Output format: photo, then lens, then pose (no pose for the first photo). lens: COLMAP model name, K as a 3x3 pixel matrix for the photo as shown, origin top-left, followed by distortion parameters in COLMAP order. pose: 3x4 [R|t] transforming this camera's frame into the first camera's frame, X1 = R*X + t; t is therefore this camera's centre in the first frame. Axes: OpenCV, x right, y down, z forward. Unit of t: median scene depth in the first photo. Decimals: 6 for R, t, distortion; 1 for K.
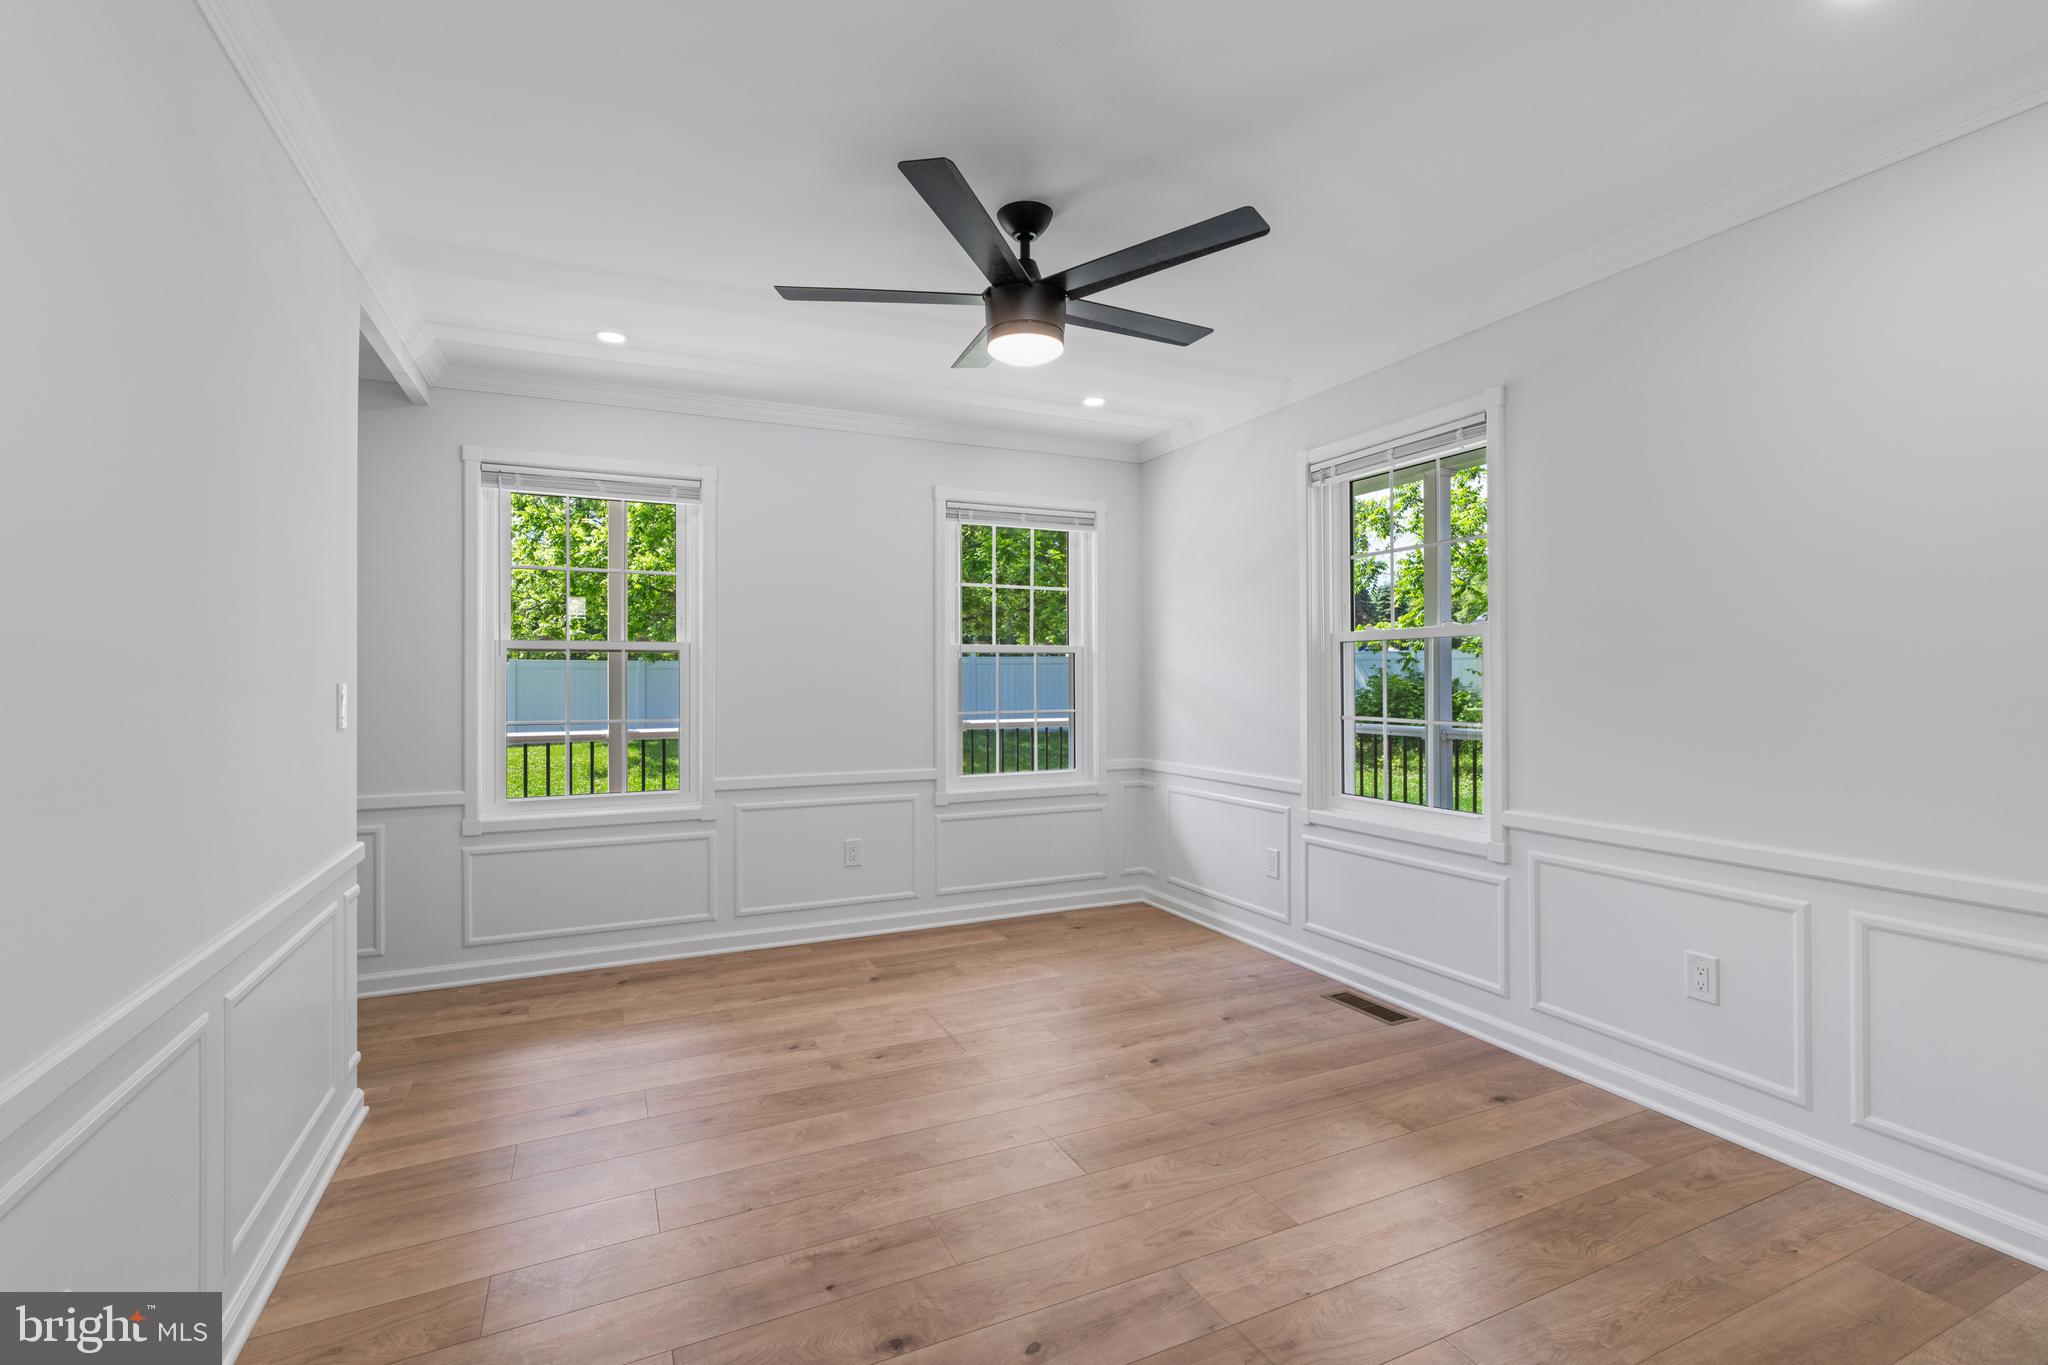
lens RADIAL K [[939.2, 0, 1032.5], [0, 939.2, 681.6], [0, 0, 1]] dist [-0.004949, 0.001196]
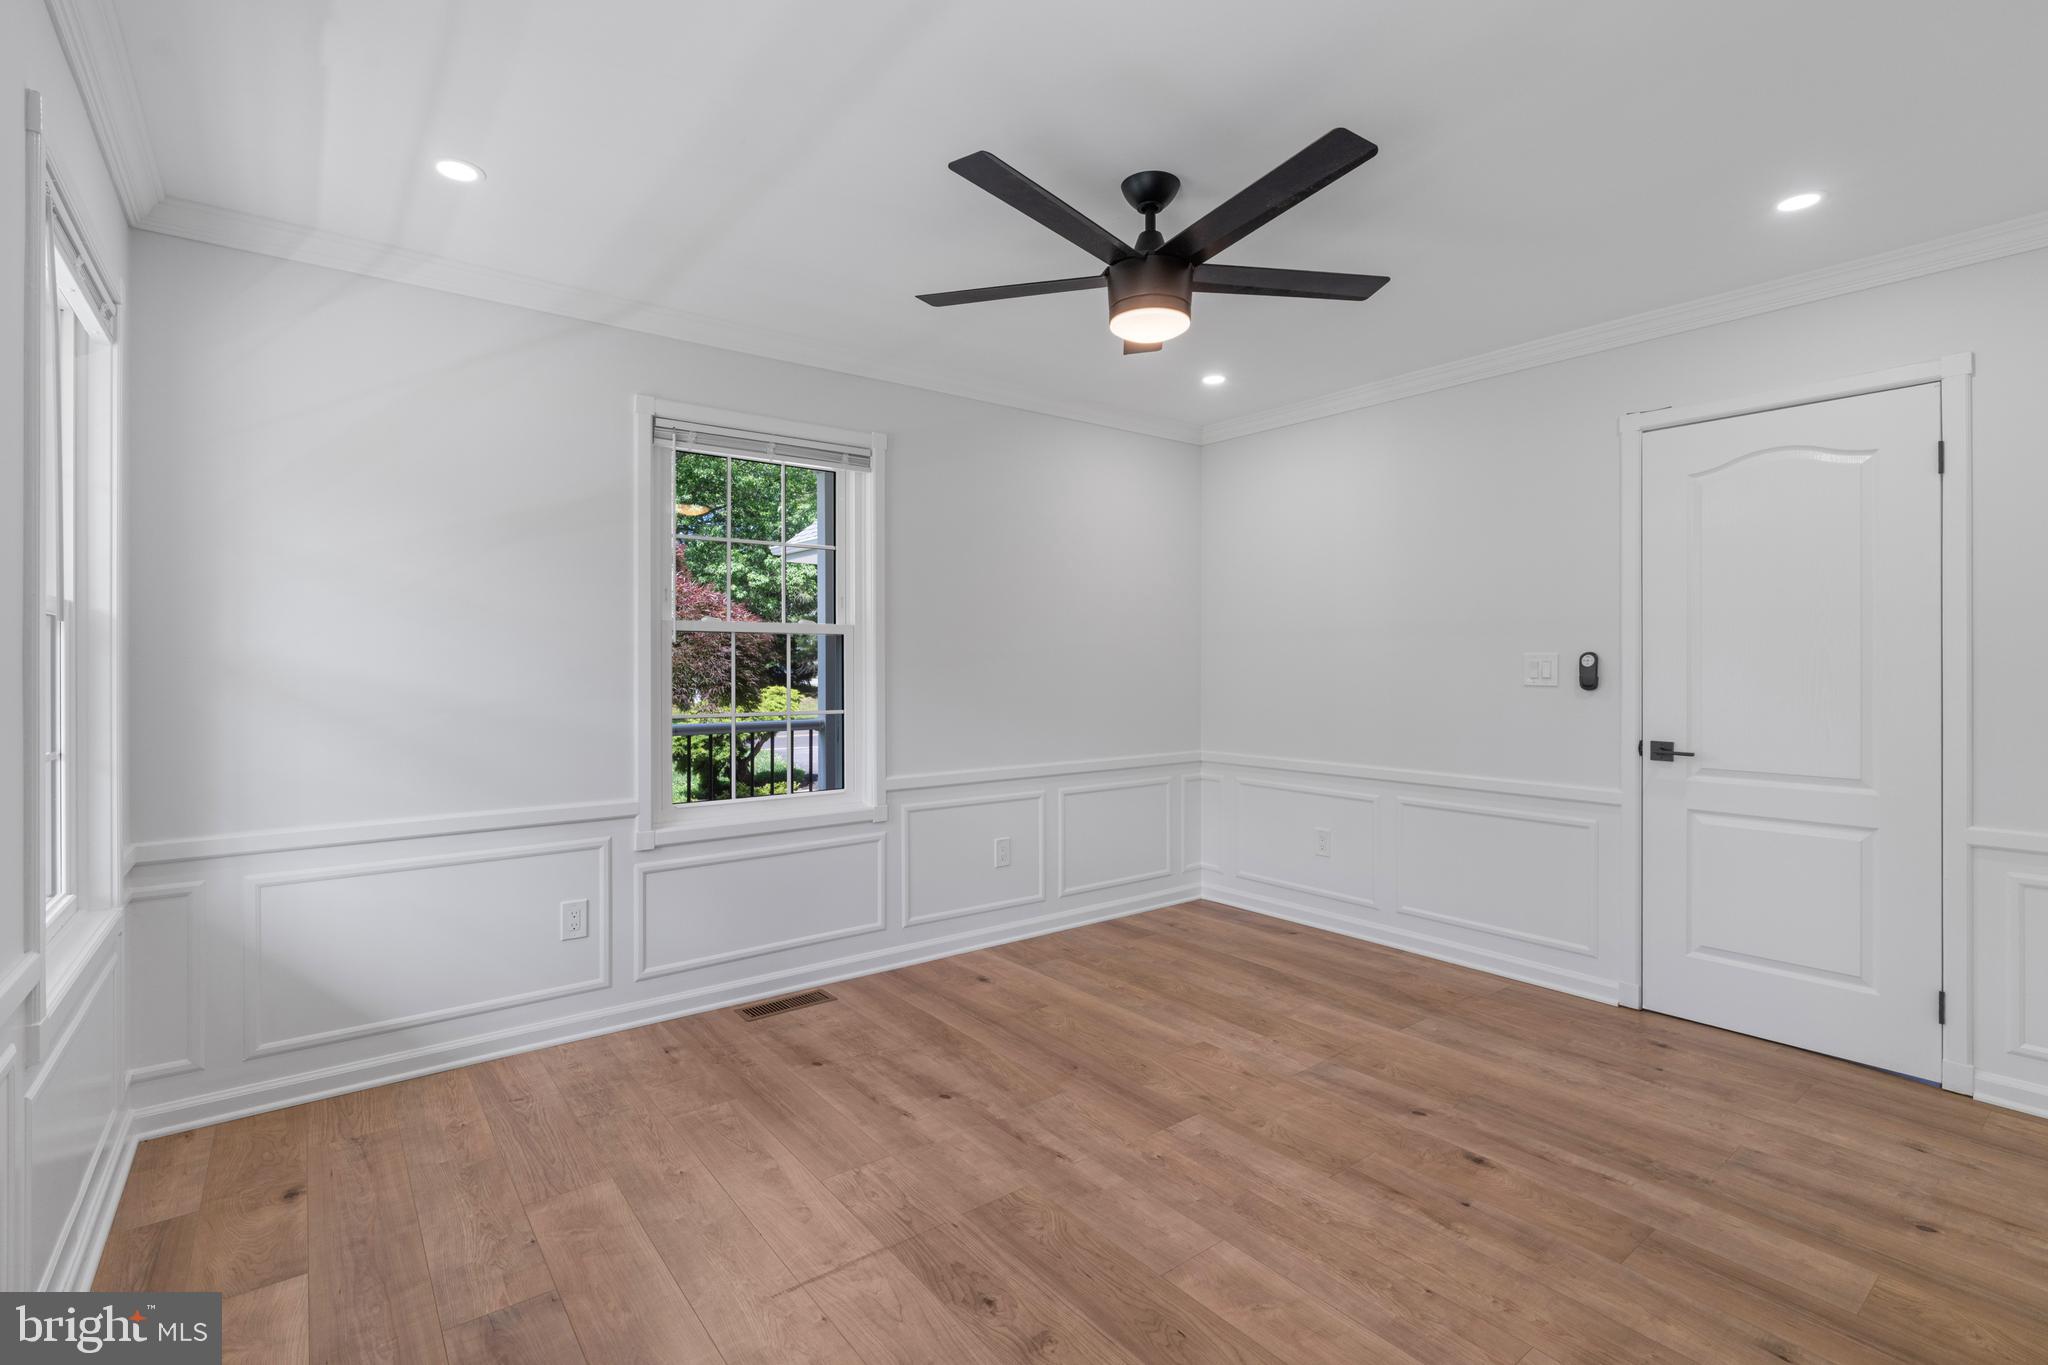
lens RADIAL K [[939.2, 0, 1026.3], [0, 939.2, 667.1], [0, 0, 1]] dist [-0.004949, 0.001196]
pose [[-0.229494, 0.007882, 0.973278, -0.734592], [0.009919, 0.999934, -0.005759, -0.000021], [-0.973260, 0.008332, -0.229557, 1.084227]]
